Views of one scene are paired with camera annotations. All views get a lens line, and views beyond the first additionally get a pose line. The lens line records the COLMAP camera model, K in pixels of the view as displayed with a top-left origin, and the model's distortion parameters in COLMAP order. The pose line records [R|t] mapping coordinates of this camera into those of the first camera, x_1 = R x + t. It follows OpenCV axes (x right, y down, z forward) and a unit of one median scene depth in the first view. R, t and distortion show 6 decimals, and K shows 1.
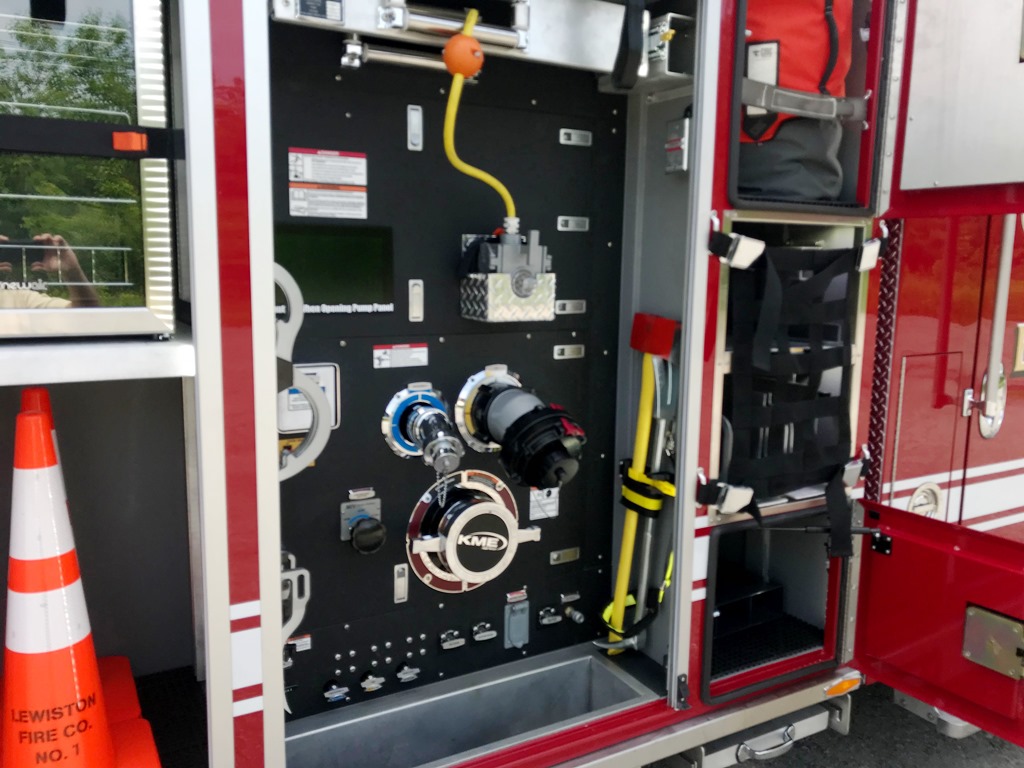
lens RADIAL K [[828.4, 0, 508.3], [0, 828.4, 383.7], [0, 0, 1]] dist [0.083488, -0.147448]
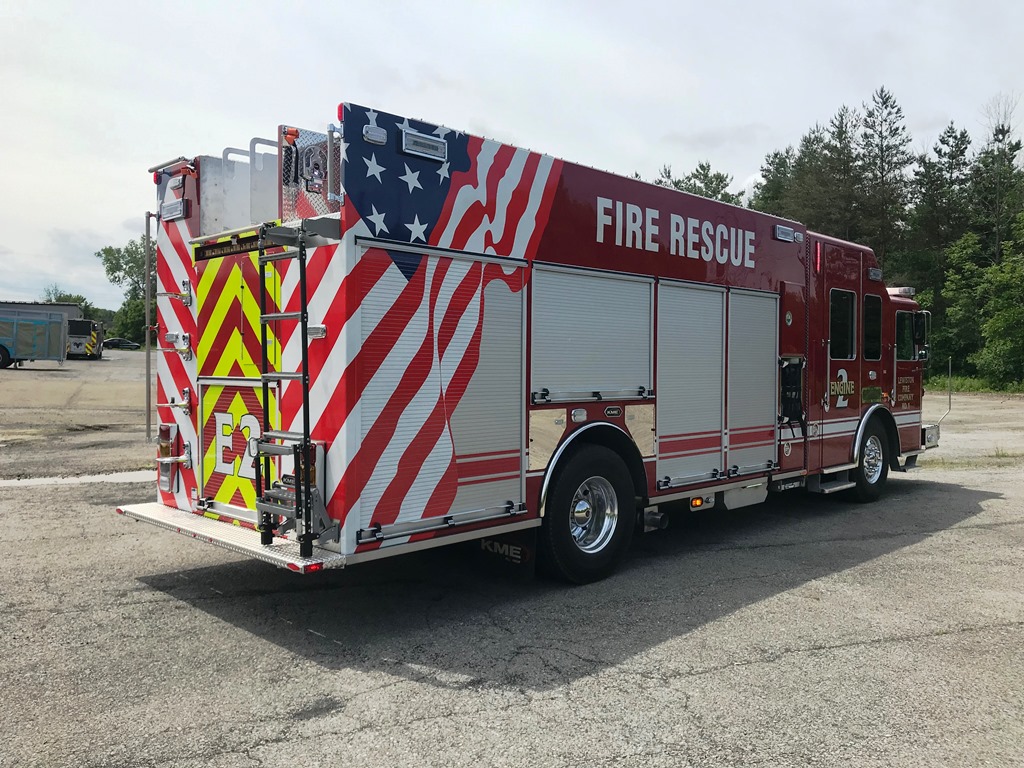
lens RADIAL K [[834.8, 0, 513.1], [0, 834.8, 376.7], [0, 0, 1]] dist [0.055032, -0.074918]
pose [[0.962534, -0.013102, 0.270843, -2.357232], [0.047730, 0.991423, -0.121665, 0.391464], [-0.266926, 0.130034, 0.954904, -2.935998]]
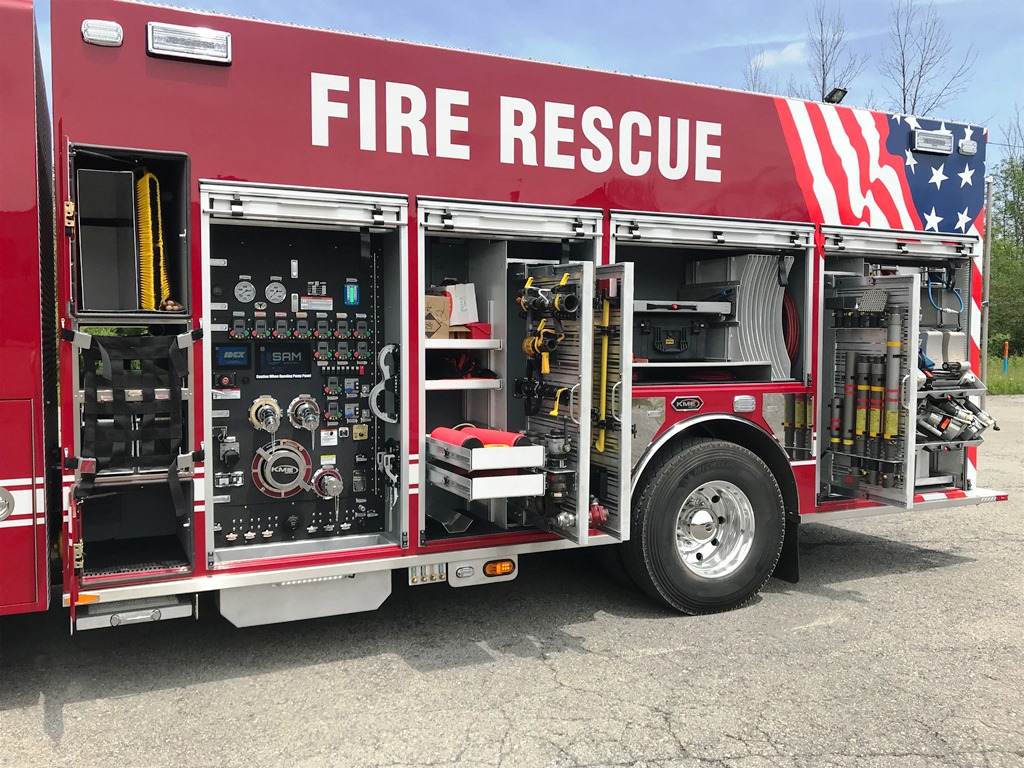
lens RADIAL K [[902.1, 0, 516.2], [0, 902.1, 383.7], [0, 0, 1]] dist [0.017612, -0.010405]
pose [[0.996512, -0.004823, -0.083312, -0.406136], [-0.002627, 0.996021, -0.089076, 0.263065], [0.083410, 0.088984, 0.992534, -2.054636]]
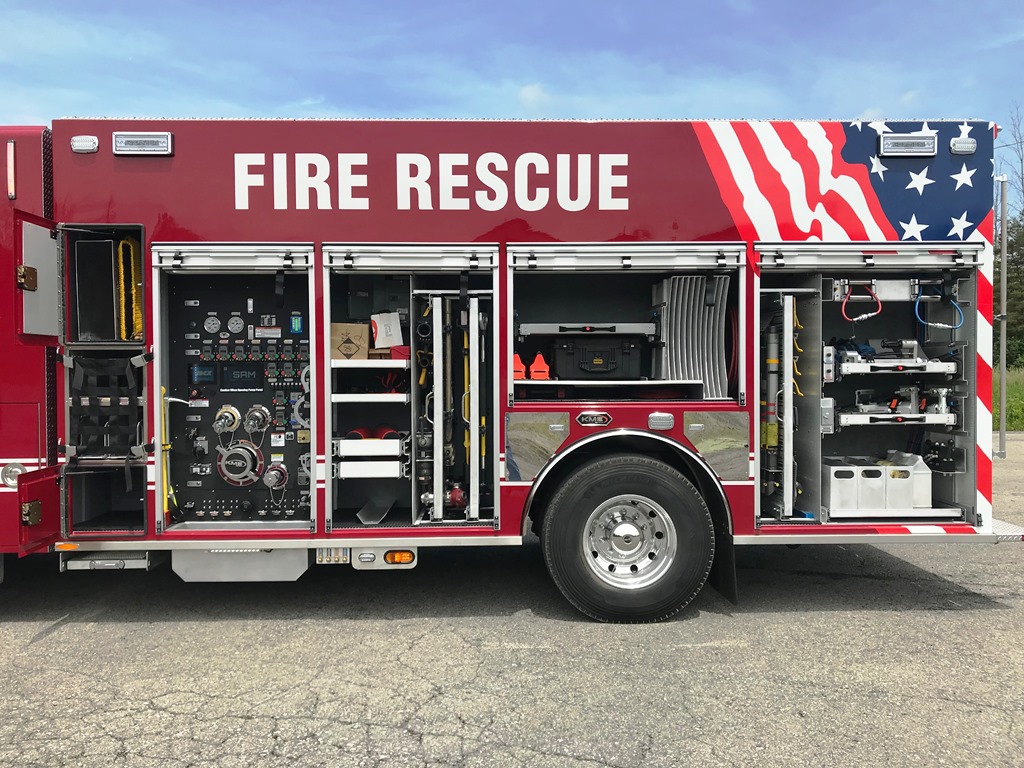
lens RADIAL K [[845.8, 0, 512.4], [0, 845.8, 382.9], [0, 0, 1]] dist [0.044711, -0.067463]
pose [[0.876444, -0.005629, -0.481471, 1.011118], [-0.053504, 0.992601, -0.109002, 0.272211], [0.478522, 0.121295, 0.869658, -1.785821]]
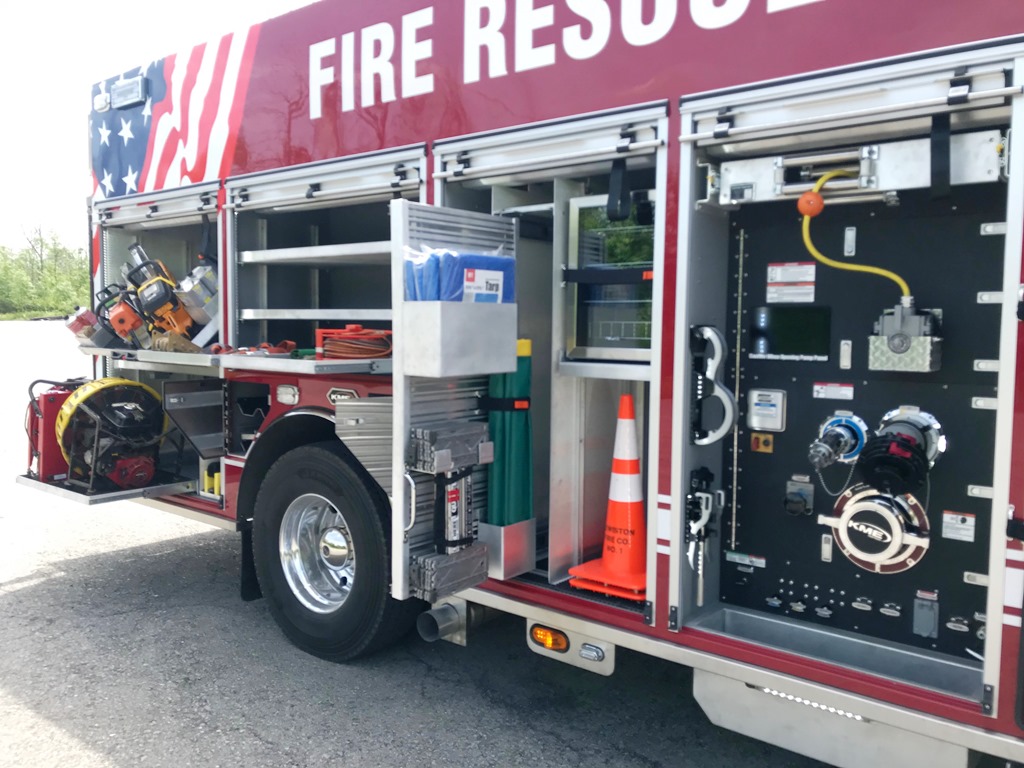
lens RADIAL K [[840.2, 0, 514.2], [0, 840.2, 382.3], [0, 0, 1]] dist [0.005045, 0.003987]
pose [[0.357343, 0.053806, -0.932422, 1.075669], [-0.145419, 0.989369, 0.001362, 0.031877], [0.922583, 0.135105, 0.361369, -0.076696]]
